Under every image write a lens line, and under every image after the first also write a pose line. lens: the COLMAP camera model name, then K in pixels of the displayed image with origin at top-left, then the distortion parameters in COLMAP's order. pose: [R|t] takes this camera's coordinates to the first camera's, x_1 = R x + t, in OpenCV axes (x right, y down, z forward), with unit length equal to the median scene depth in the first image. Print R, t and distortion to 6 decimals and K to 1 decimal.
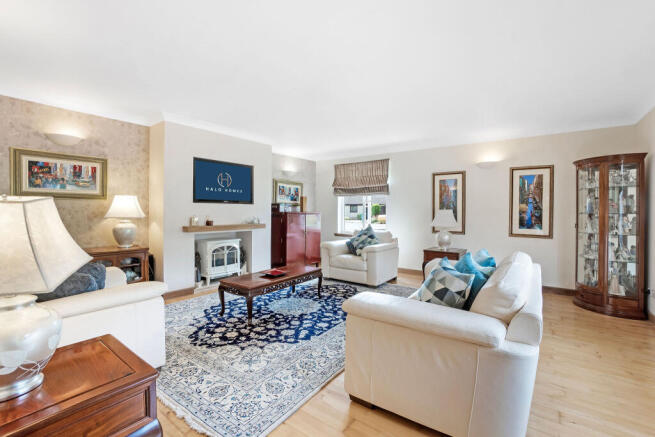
lens RADIAL K [[296.5, 0, 329.3], [0, 296.5, 214.7], [0, 0, 1]] dist [-0.028131, 0.003795]
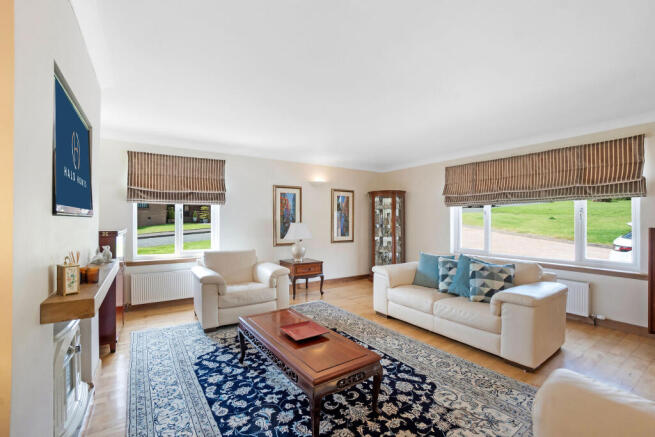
lens RADIAL K [[296.5, 0, 329.8], [0, 296.5, 219.1], [0, 0, 1]] dist [-0.028131, 0.003795]
pose [[0.314391, -0.002545, 0.949290, -0.708318], [0.021024, 0.999770, -0.004283, -0.028508], [-0.949061, 0.021305, 0.314373, 0.714337]]
